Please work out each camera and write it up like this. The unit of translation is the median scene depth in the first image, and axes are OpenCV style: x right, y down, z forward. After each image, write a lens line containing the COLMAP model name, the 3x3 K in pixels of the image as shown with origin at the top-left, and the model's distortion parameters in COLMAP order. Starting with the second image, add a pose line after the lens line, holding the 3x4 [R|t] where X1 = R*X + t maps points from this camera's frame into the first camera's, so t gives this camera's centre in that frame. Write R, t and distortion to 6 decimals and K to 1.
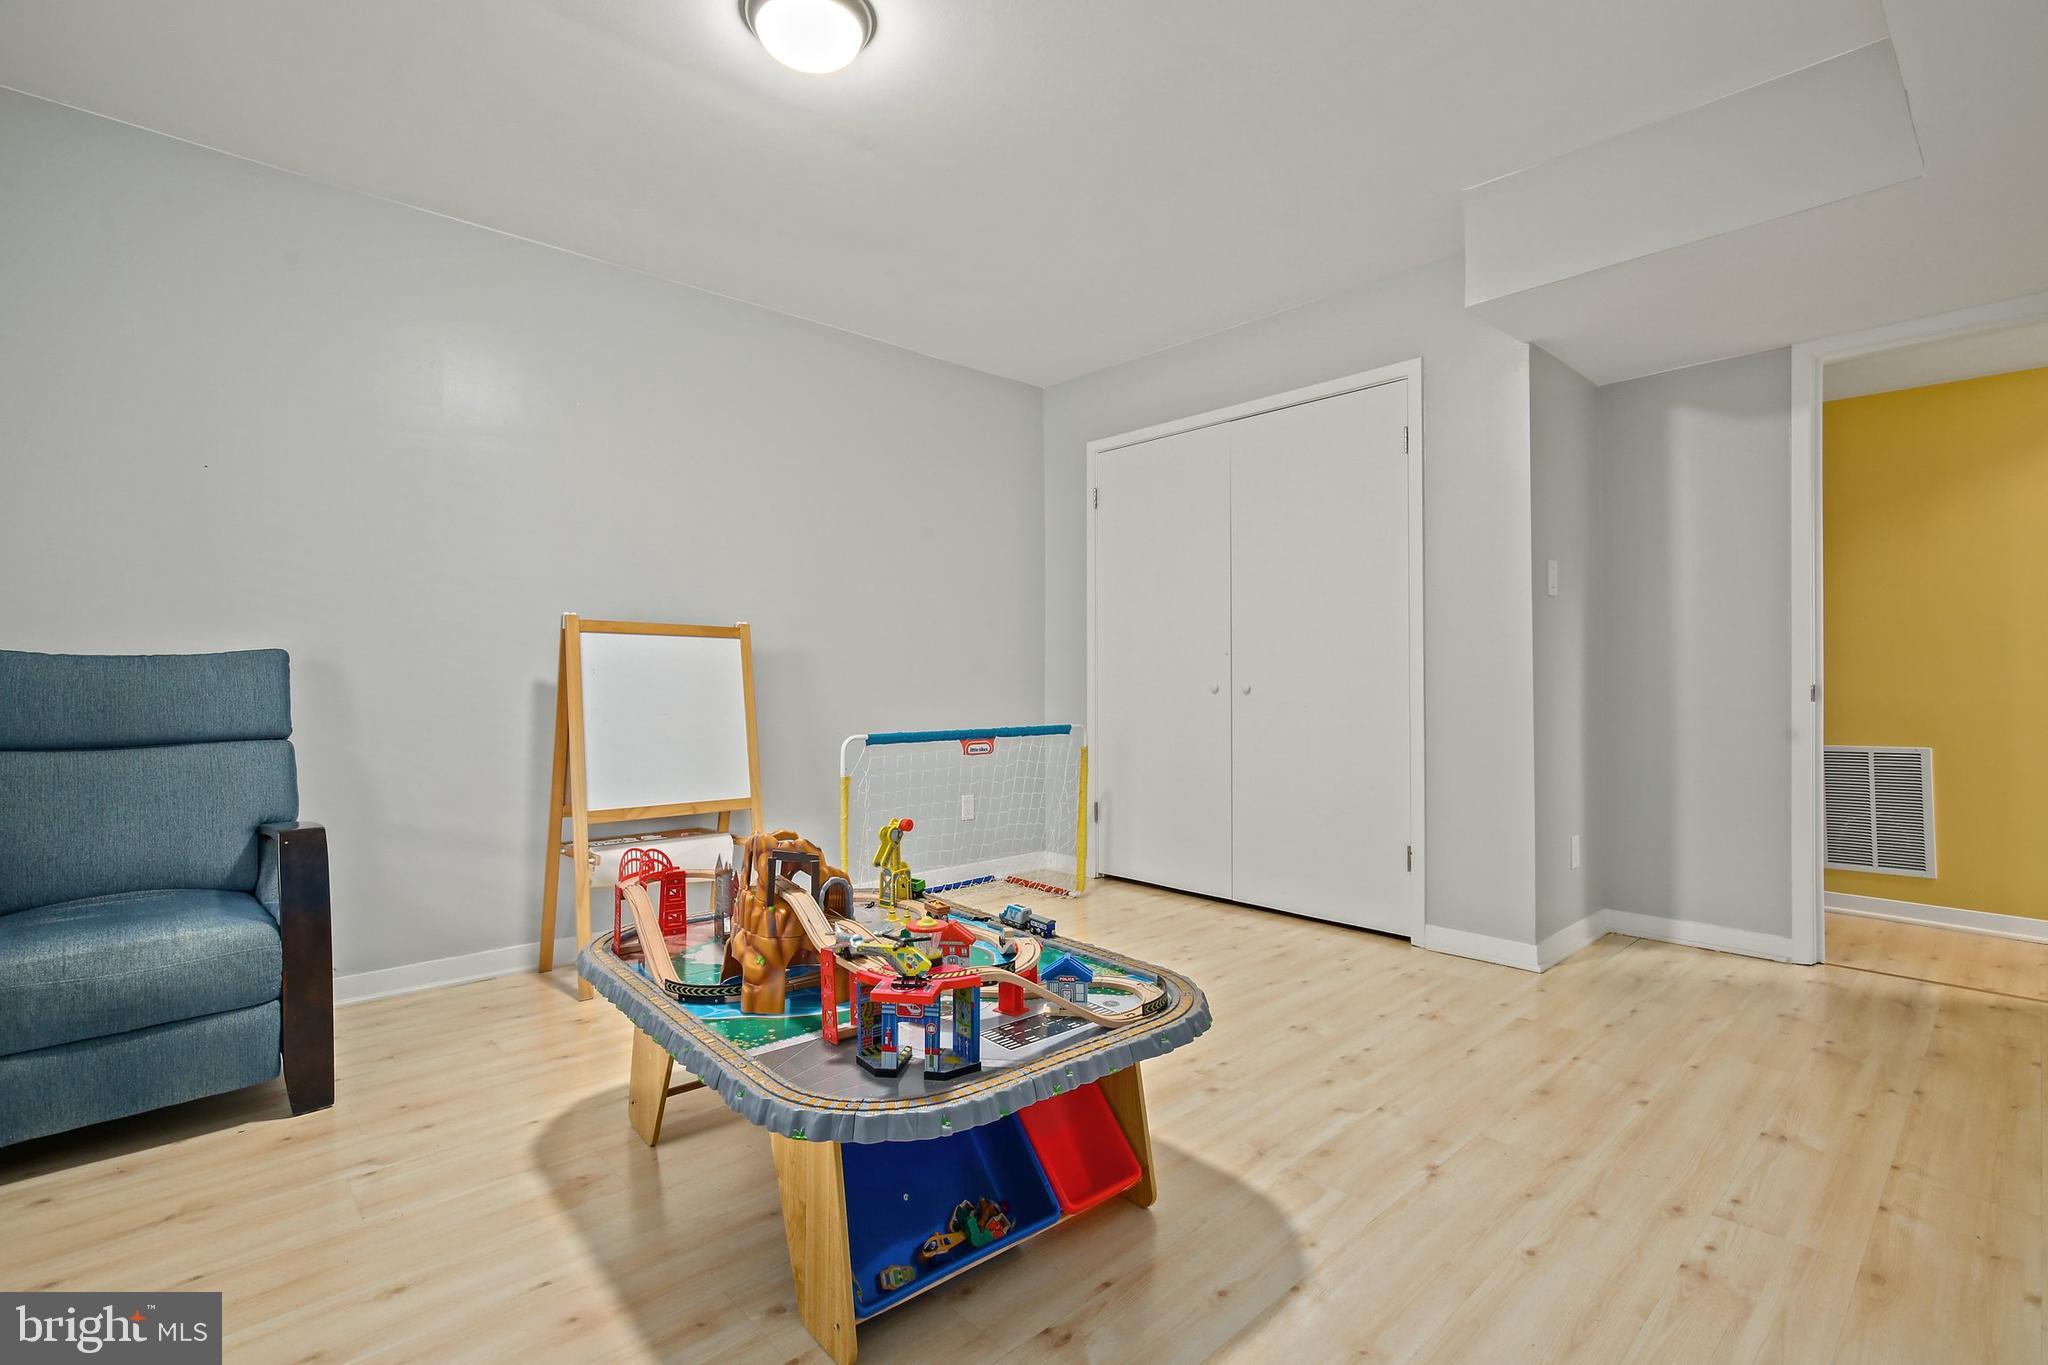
lens RADIAL K [[935.2, 0, 1027.2], [0, 935.2, 678.7], [0, 0, 1]] dist [-0.002257, 0.000537]
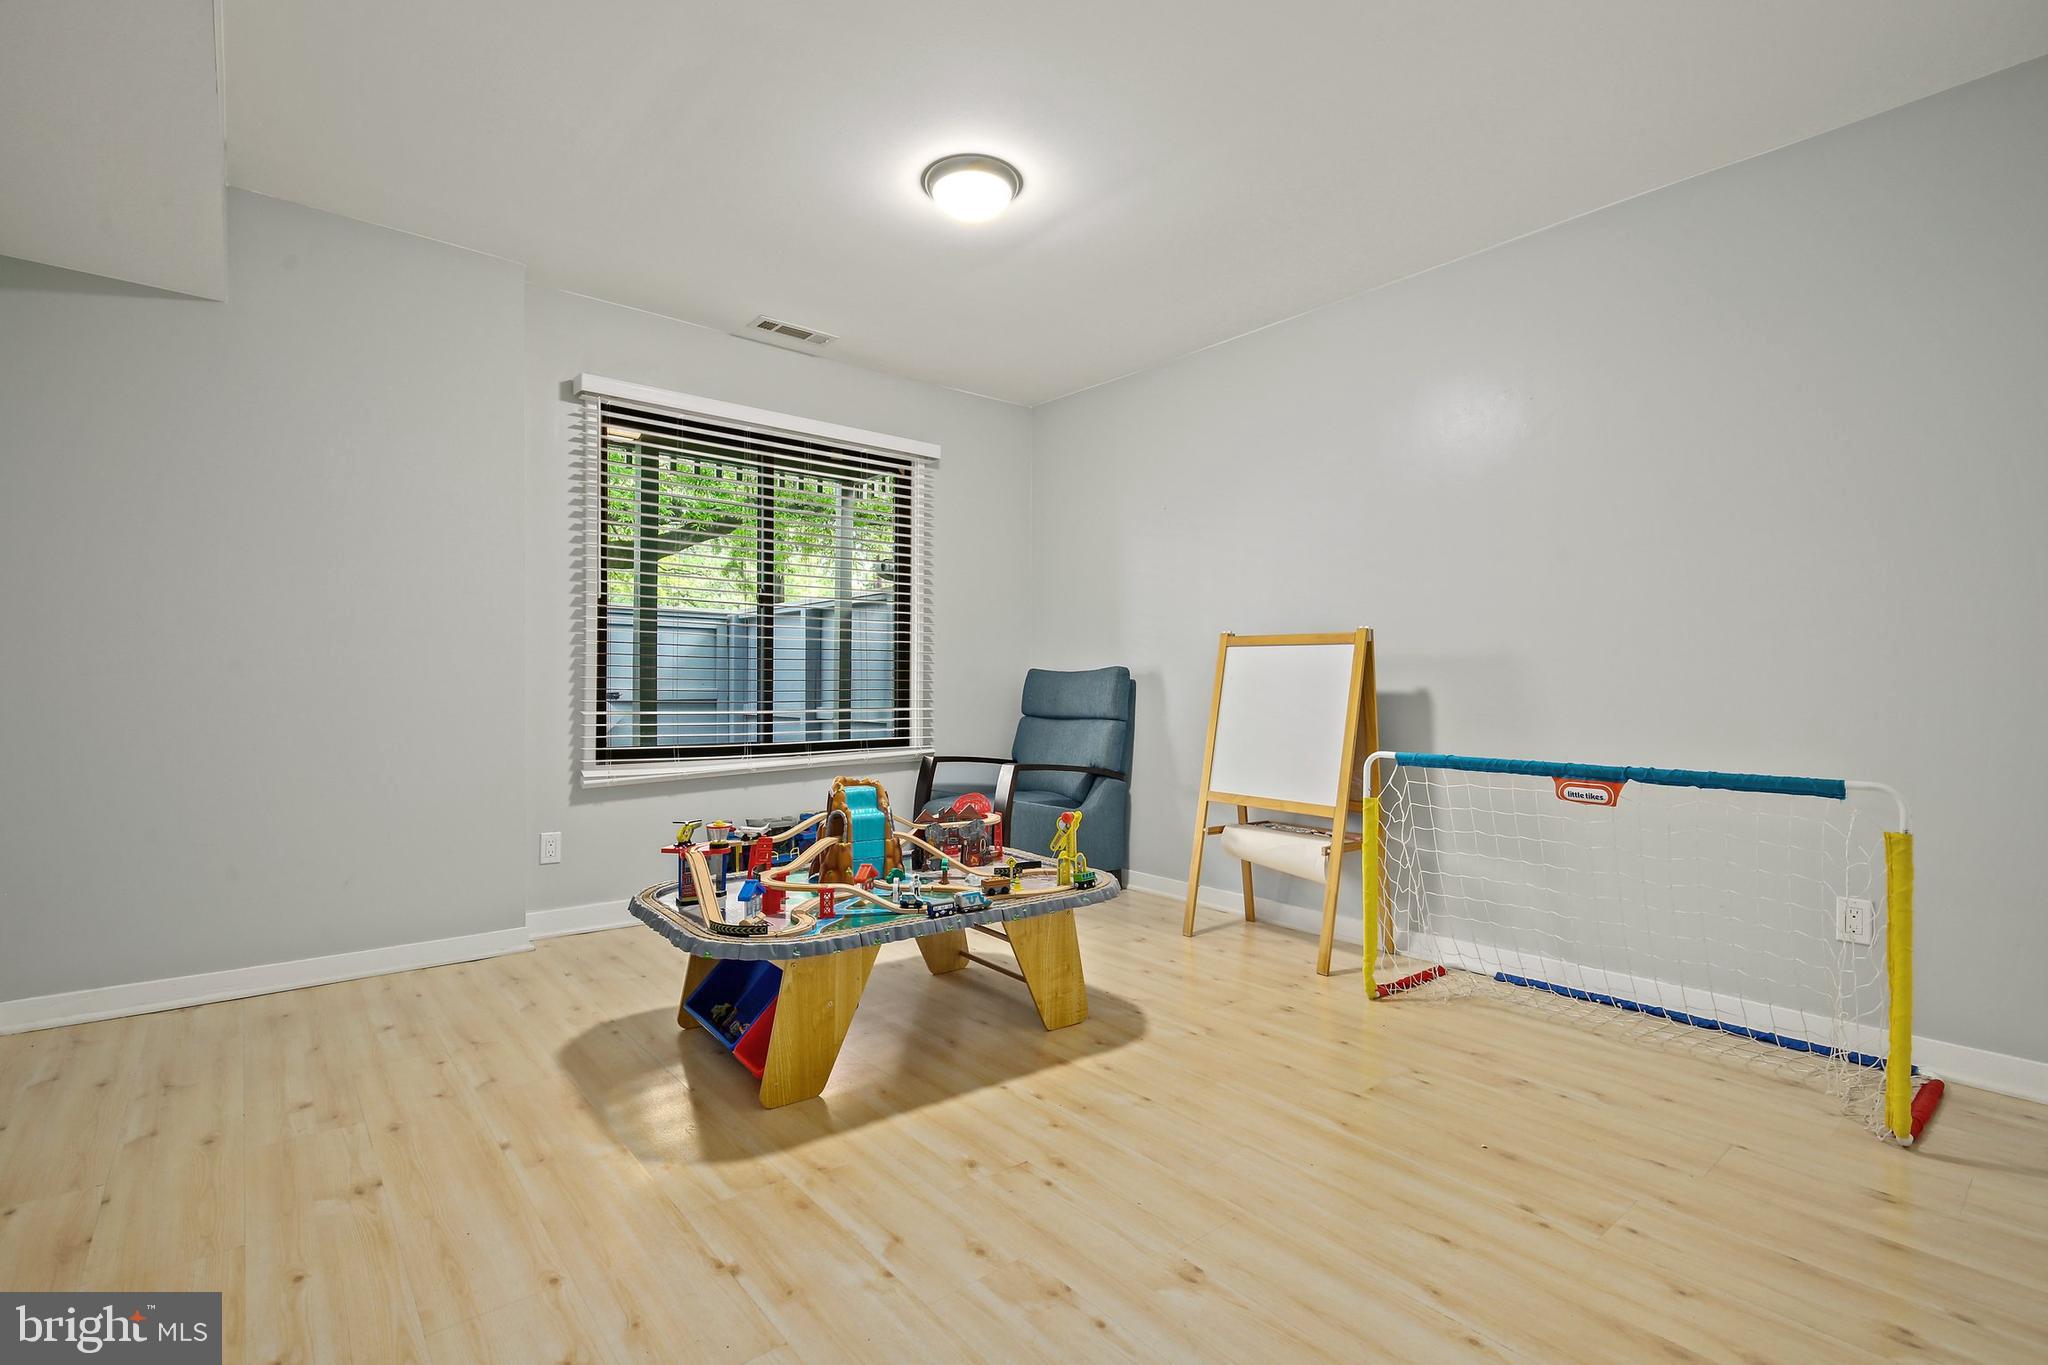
lens RADIAL K [[935.2, 0, 1028.0], [0, 935.2, 684.8], [0, 0, 1]] dist [-0.002257, 0.000537]
pose [[-0.048717, 0.000983, -0.998812, 0.942645], [-0.006335, 0.999979, 0.001293, 0.000151], [0.998793, 0.006390, -0.048710, 0.979341]]
